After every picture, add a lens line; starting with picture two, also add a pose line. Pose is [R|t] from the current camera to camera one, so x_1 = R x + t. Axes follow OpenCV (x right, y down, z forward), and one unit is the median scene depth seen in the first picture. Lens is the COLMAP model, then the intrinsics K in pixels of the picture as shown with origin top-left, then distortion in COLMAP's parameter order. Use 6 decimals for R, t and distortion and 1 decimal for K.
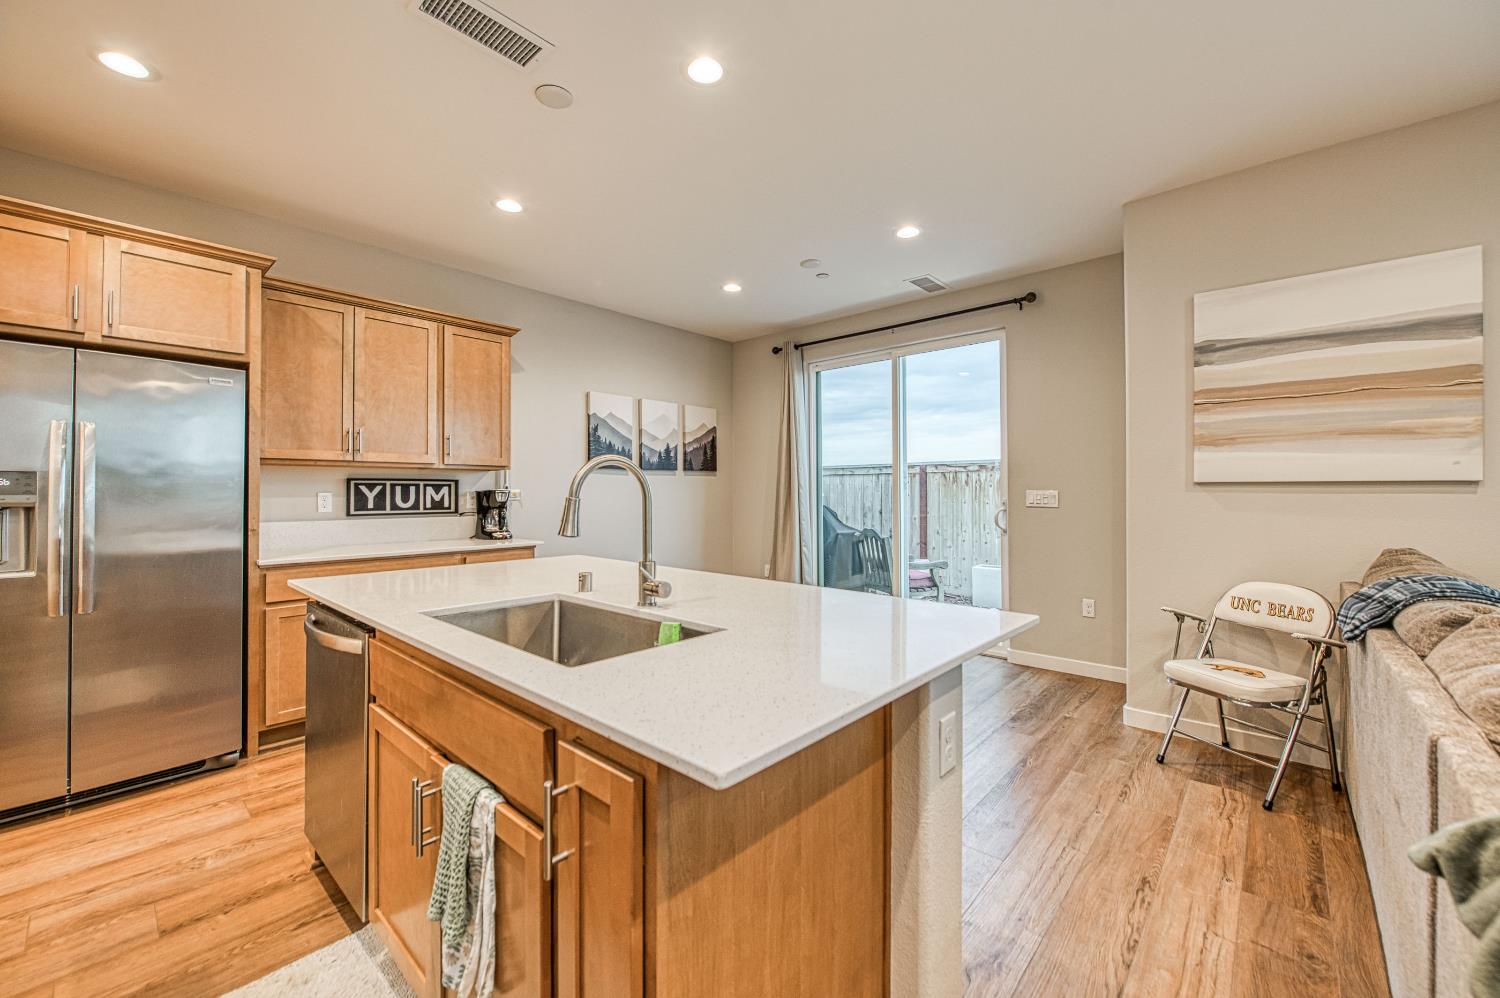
lens RADIAL K [[591.5, 0, 745.8], [0, 591.5, 486.3], [0, 0, 1]] dist [-0.007933, -0.000584]
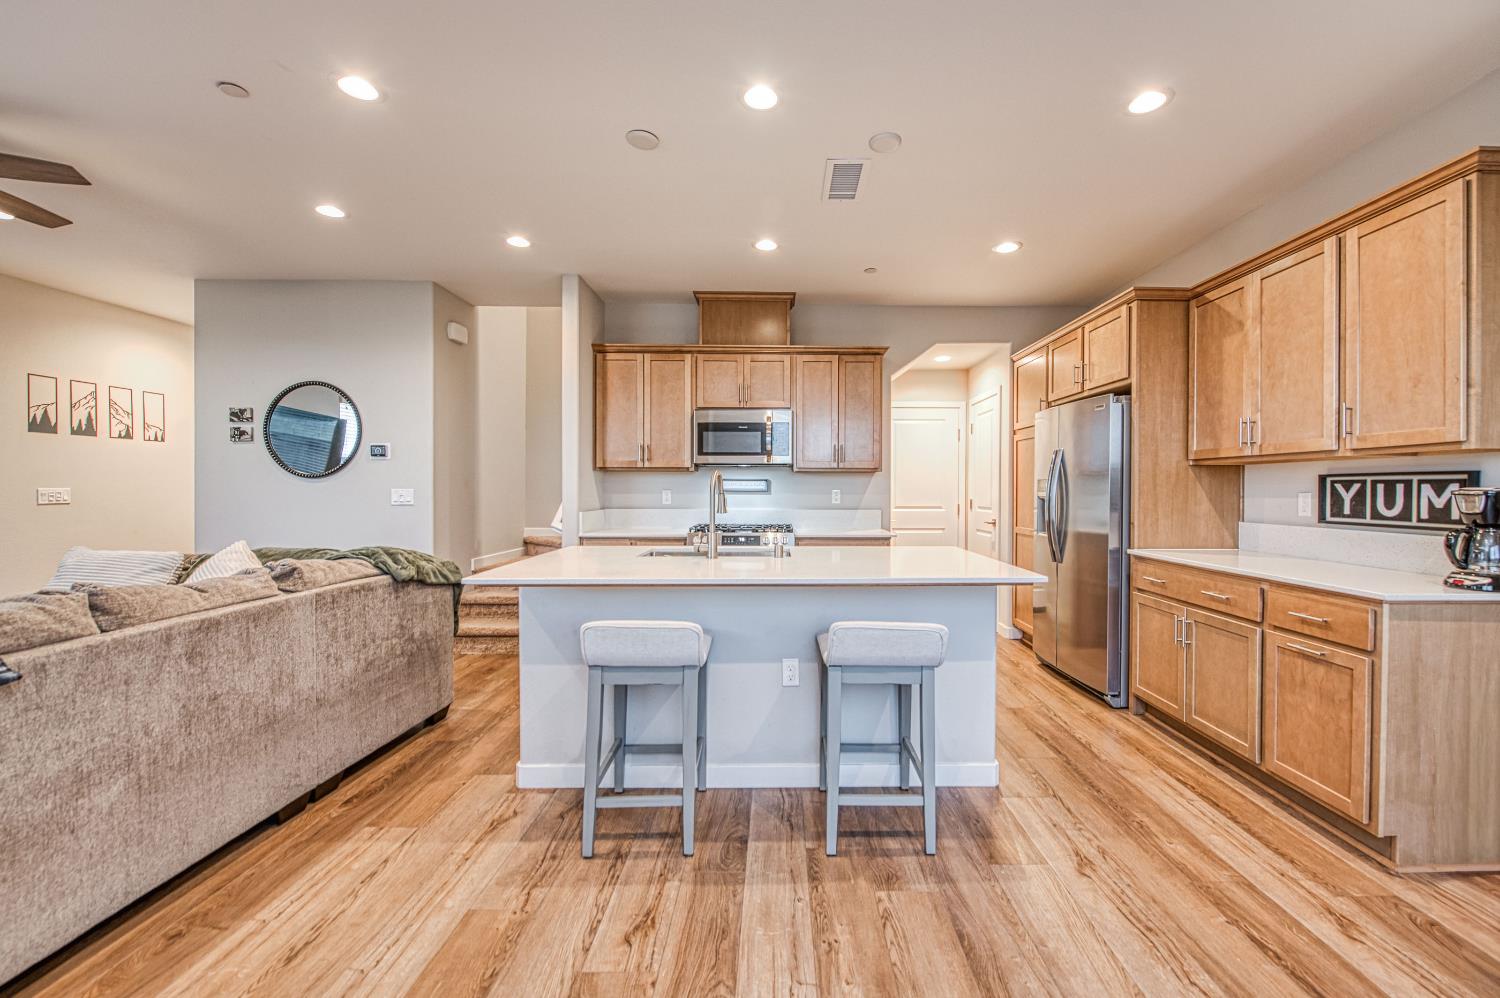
lens RADIAL K [[616.6, 0, 787.1], [0, 616.6, 497.4], [0, 0, 1]] dist [-0.000674, 0.000019]
pose [[-0.732640, 0.008674, -0.680561, 0.603296], [0.004943, 0.999960, 0.007423, 0.010575], [0.680599, 0.002074, -0.732653, 1.666468]]
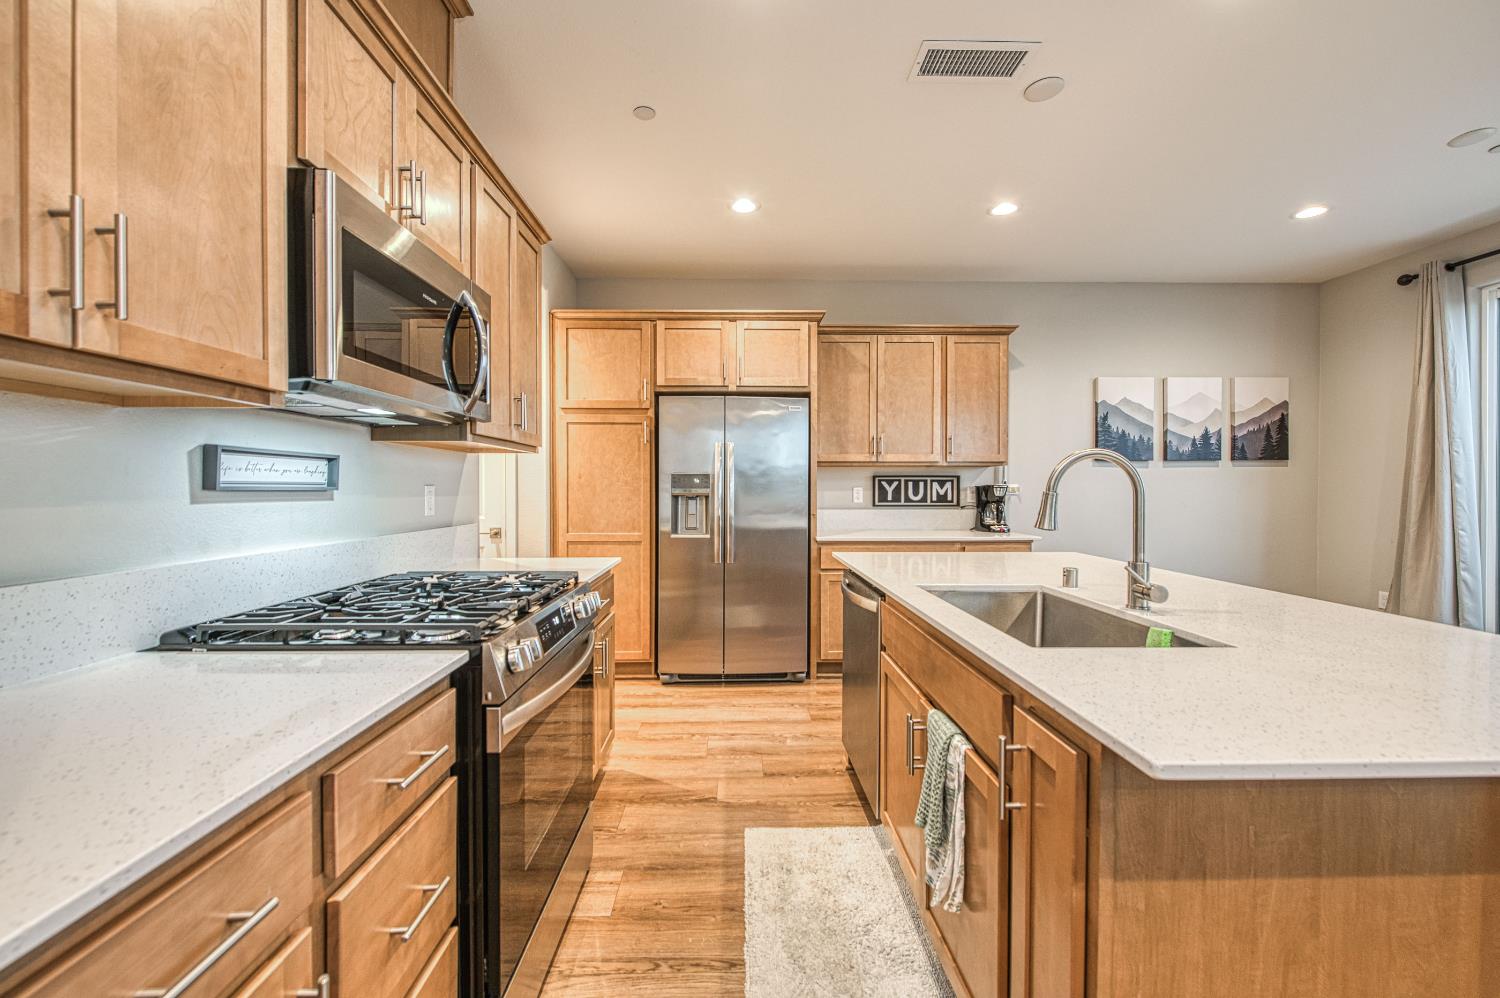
lens RADIAL K [[591.3, 0, 747.6], [0, 591.3, 493.7], [0, 0, 1]] dist [-0.000202, -0.000021]
pose [[0.686885, 0.008879, -0.726712, 0.065166], [0.006403, 0.999813, 0.018268, -0.000239], [0.726738, -0.017201, 0.686700, -0.062977]]
